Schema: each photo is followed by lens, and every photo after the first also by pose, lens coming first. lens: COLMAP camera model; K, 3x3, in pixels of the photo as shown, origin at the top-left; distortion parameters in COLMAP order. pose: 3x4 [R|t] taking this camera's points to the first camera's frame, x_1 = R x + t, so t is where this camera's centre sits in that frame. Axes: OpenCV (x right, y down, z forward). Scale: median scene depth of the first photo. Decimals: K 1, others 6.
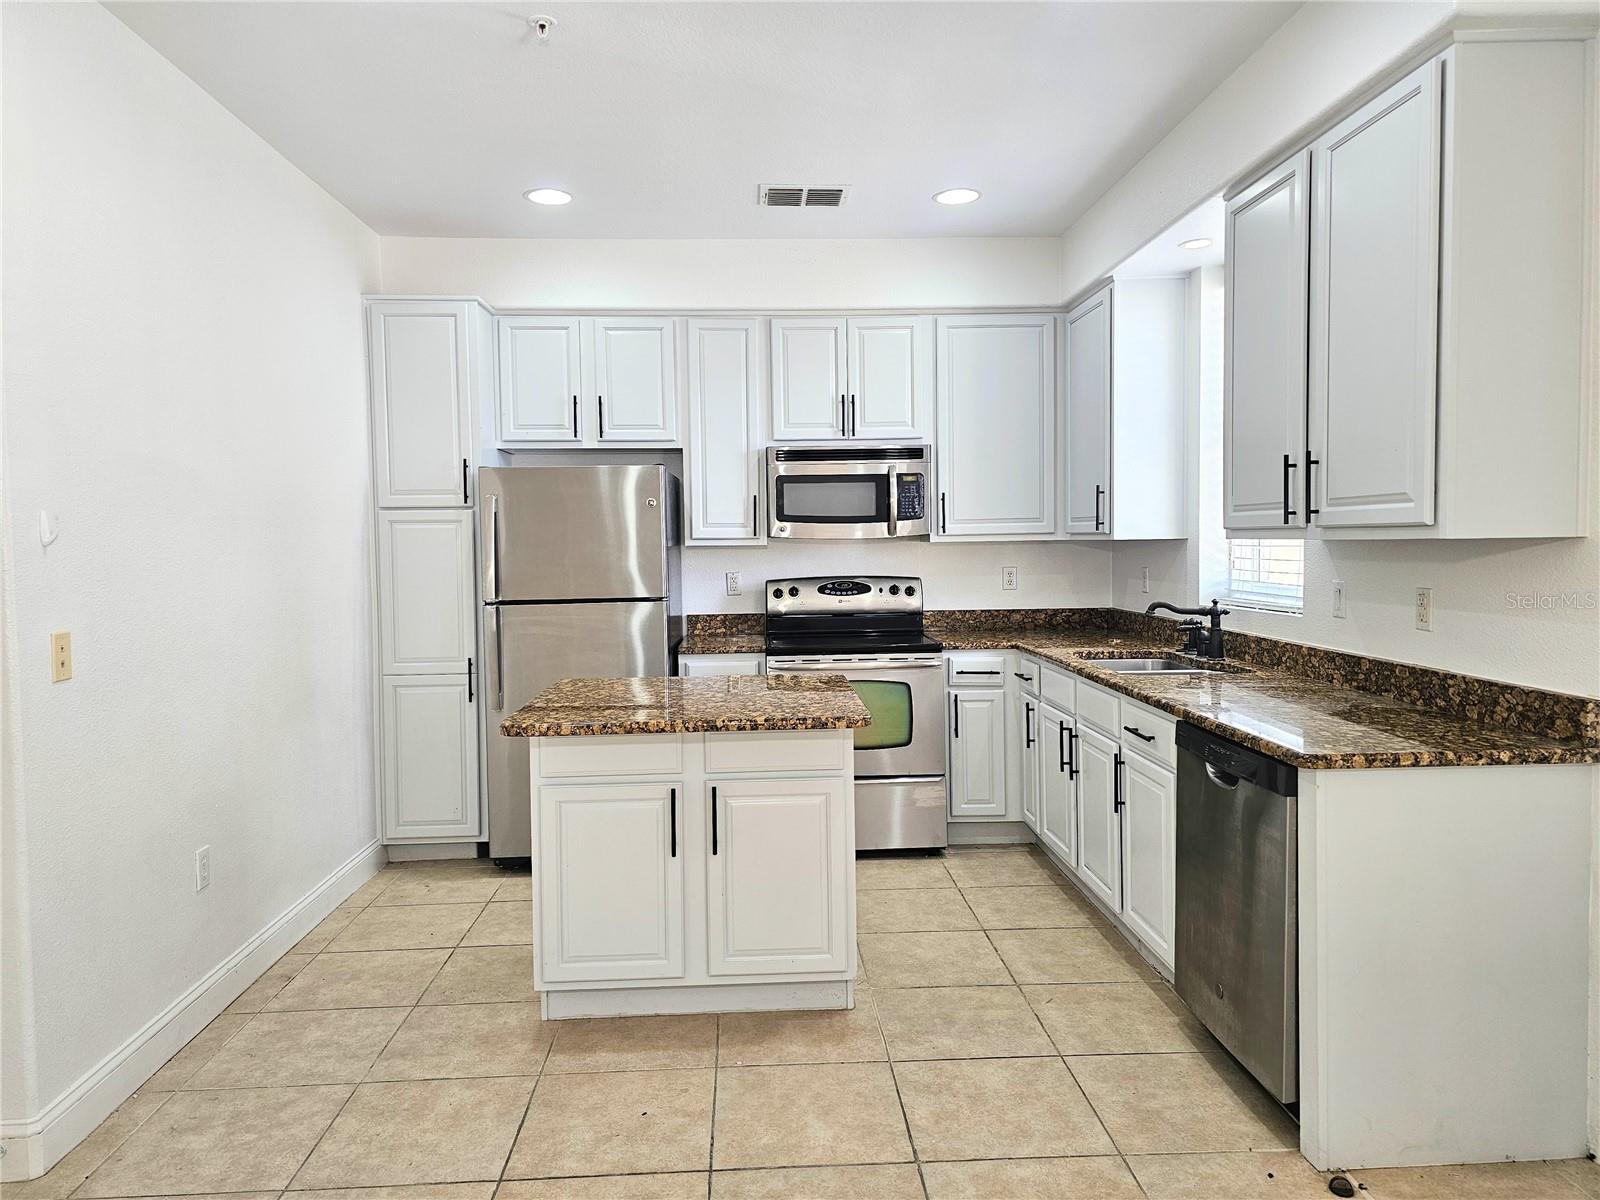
lens RADIAL K [[1070.4, 0, 805.8], [0, 1070.4, 594.2], [0, 0, 1]] dist [0.052154, -0.041573]
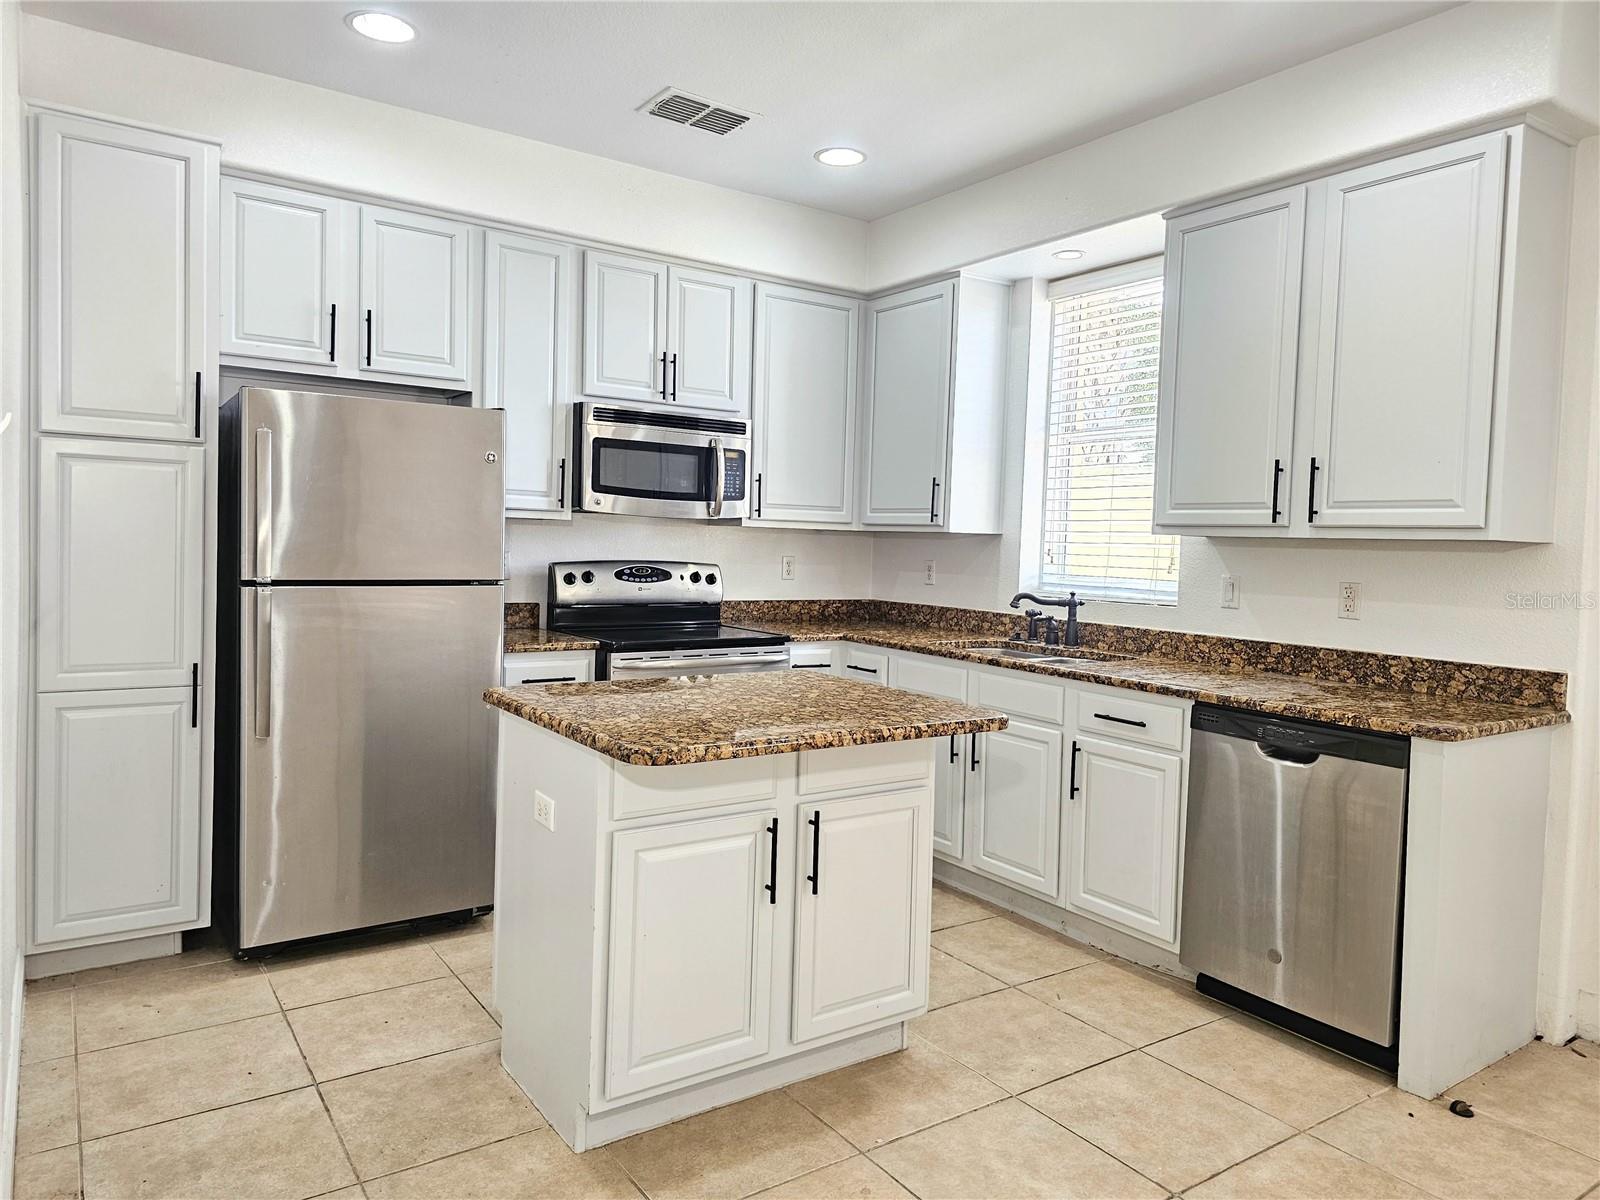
lens RADIAL K [[1070.4, 0, 808.5], [0, 1070.4, 593.1], [0, 0, 1]] dist [0.052154, -0.041573]
pose [[0.846153, 0.012933, 0.532784, -0.408862], [-0.014742, 0.999891, -0.000859, 0.011264], [-0.532737, -0.007127, 0.846251, 0.241427]]
